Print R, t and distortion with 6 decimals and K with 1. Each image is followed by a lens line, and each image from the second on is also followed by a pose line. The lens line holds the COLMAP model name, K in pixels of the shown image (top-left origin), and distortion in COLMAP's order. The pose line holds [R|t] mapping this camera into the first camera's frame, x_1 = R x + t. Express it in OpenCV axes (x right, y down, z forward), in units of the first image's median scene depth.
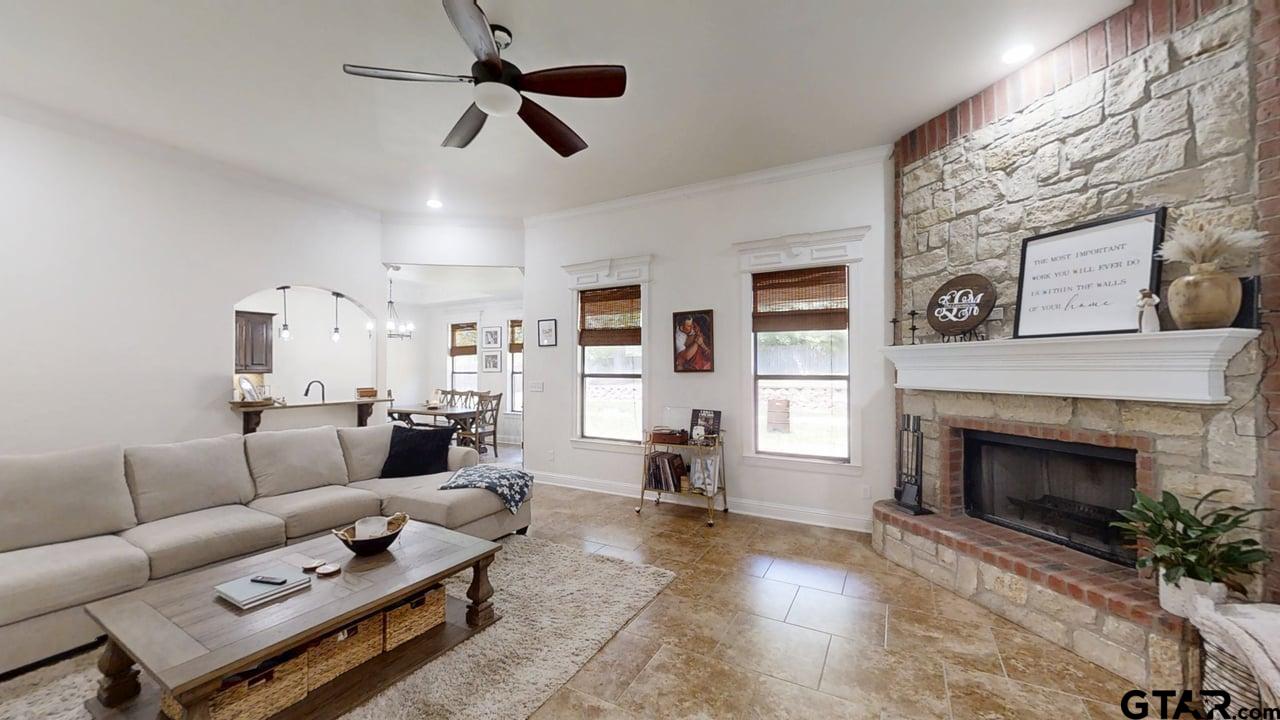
lens RADIAL K [[468.6, 0, 639.1], [0, 468.6, 362.8], [0, 0, 1]] dist [0.000390, 0.000014]
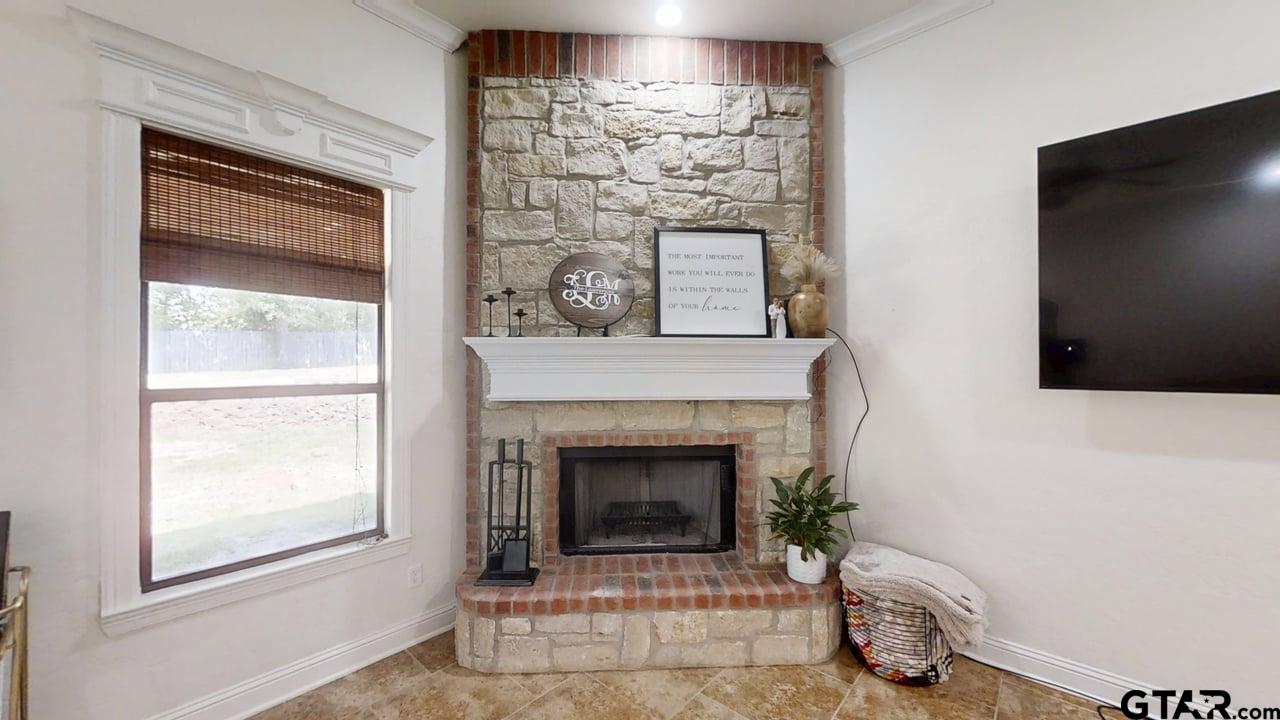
lens RADIAL K [[468.6, 0, 639.1], [0, 468.6, 362.8], [0, 0, 1]] dist [0.000390, 0.000014]
pose [[0.227810, 0.009805, 0.973656, -0.051642], [-0.009723, 0.999922, -0.007795, 0.003412], [-0.973657, -0.007691, 0.227888, 0.725896]]
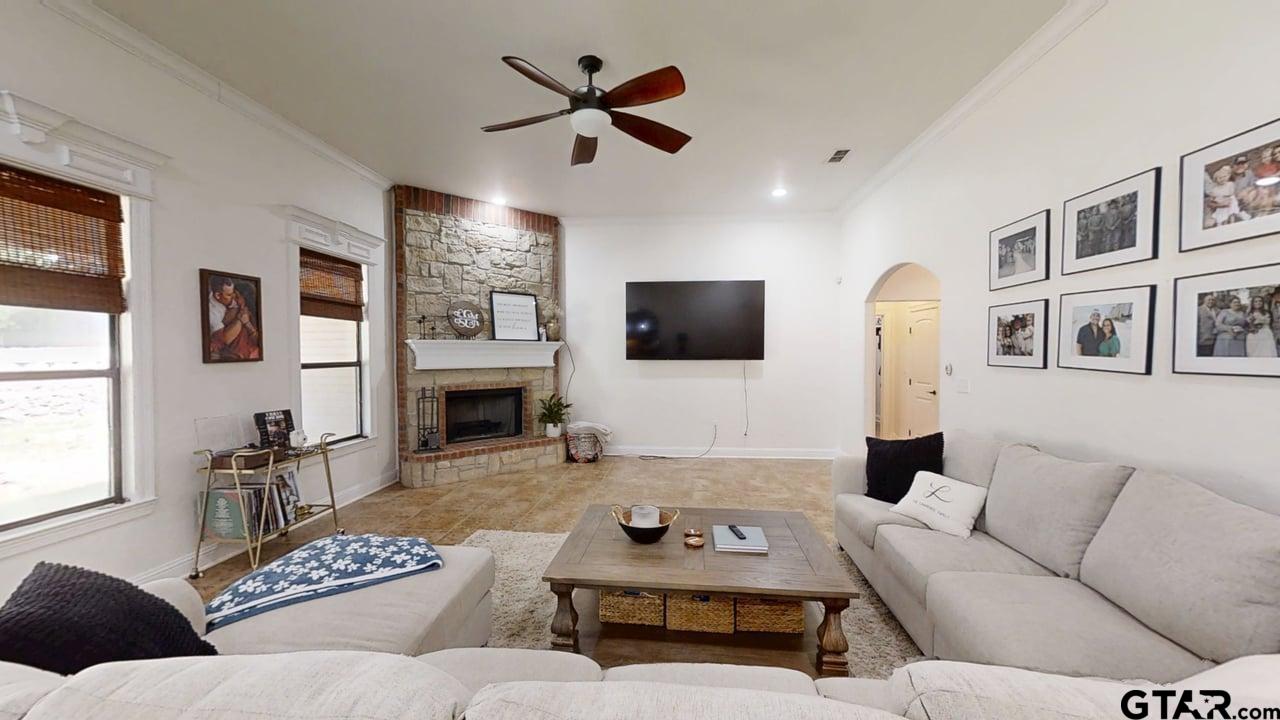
lens RADIAL K [[468.6, 0, 639.1], [0, 468.6, 362.8], [0, 0, 1]] dist [0.000390, 0.000014]
pose [[-0.404950, -0.016669, 0.914187, -1.124848], [-0.006059, 0.999861, 0.015548, 0.009311], [-0.914319, 0.000757, -0.404995, 1.086385]]
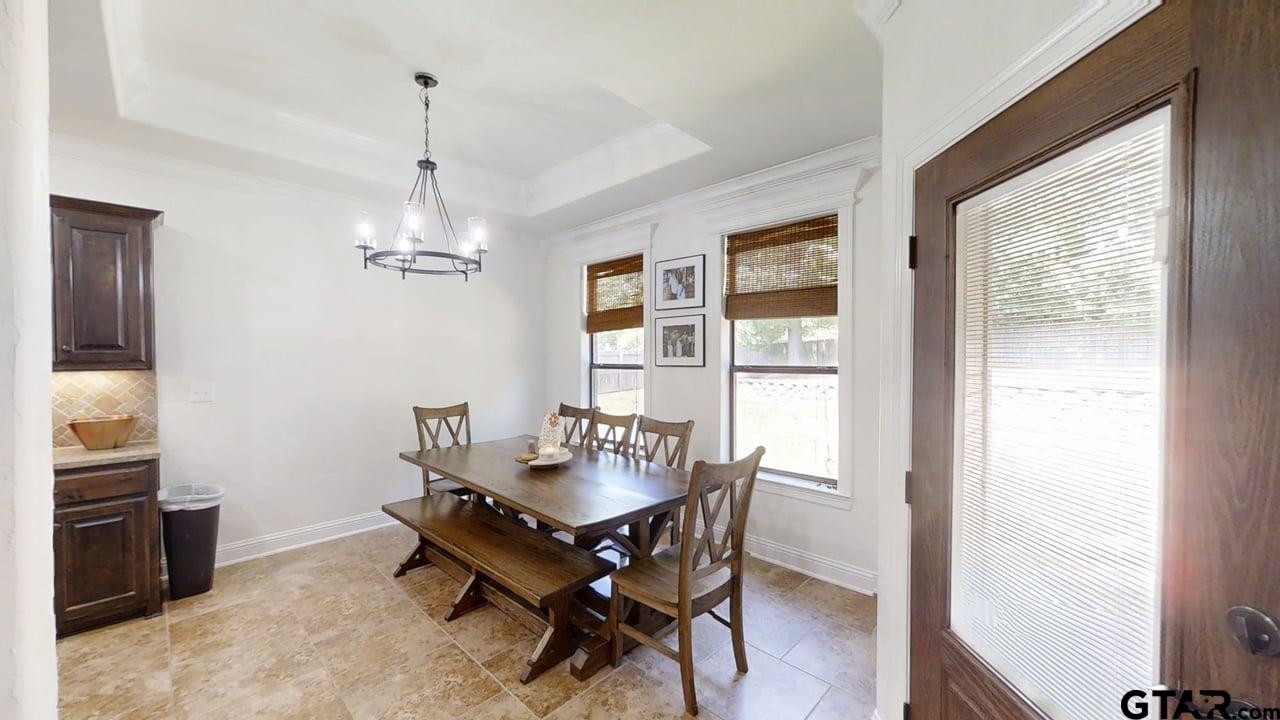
lens RADIAL K [[468.6, 0, 639.1], [0, 468.6, 362.8], [0, 0, 1]] dist [0.000390, 0.000014]
pose [[0.964809, 0.004567, -0.262914, -0.670331], [0.001875, 0.999704, 0.024246, 0.017854], [0.262947, -0.023886, 0.964515, 1.644416]]
